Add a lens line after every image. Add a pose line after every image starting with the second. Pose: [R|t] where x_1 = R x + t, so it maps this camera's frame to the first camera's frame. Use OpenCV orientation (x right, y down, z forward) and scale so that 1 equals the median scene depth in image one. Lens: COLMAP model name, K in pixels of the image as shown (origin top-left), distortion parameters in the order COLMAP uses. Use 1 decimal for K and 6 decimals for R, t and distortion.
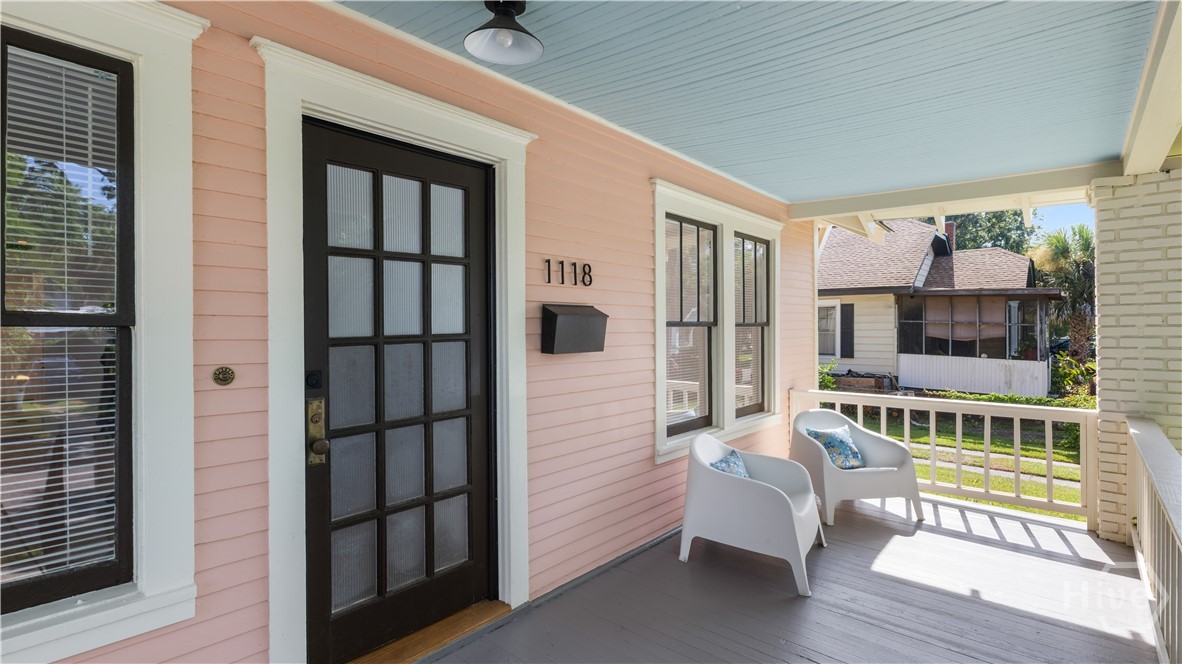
lens RADIAL K [[566.6, 0, 591.0], [0, 566.6, 332.0], [0, 0, 1]] dist [0.000554, 0.000117]
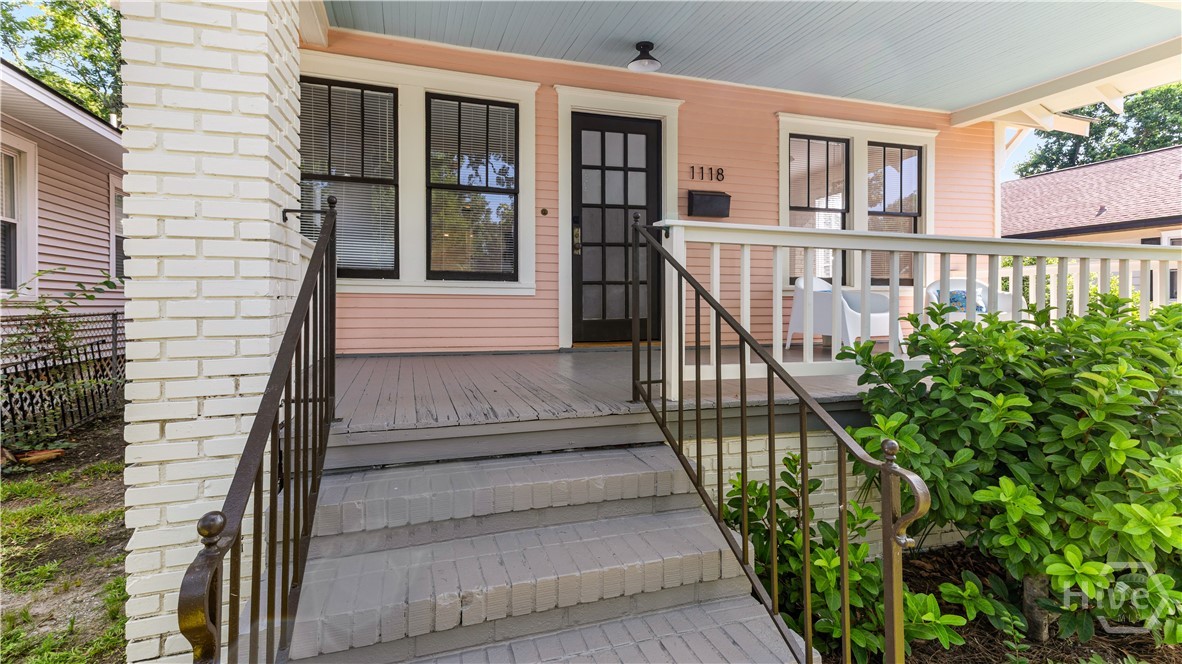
lens RADIAL K [[566.6, 0, 591.0], [0, 566.6, 332.0], [0, 0, 1]] dist [0.000554, 0.000117]
pose [[0.841678, 0.021199, -0.539564, 0.530038], [-0.006770, 0.999565, 0.028712, 0.293700], [0.539937, -0.020513, 0.841455, -0.611806]]
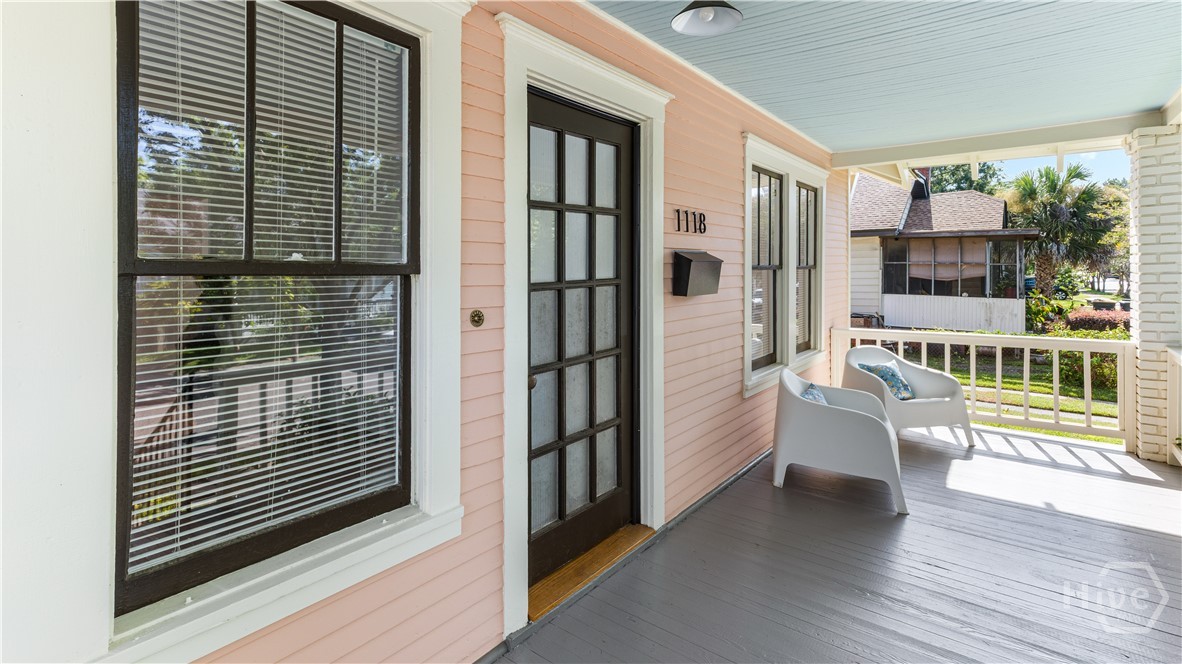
lens RADIAL K [[566.8, 0, 579.1], [0, 566.8, 281.9], [0, 0, 1]] dist [0.021253, 0.000024]
pose [[0.998702, -0.015685, 0.048455, -0.255534], [0.015359, 0.999857, 0.007100, 0.000333], [-0.048559, -0.006347, 0.998800, -0.063111]]
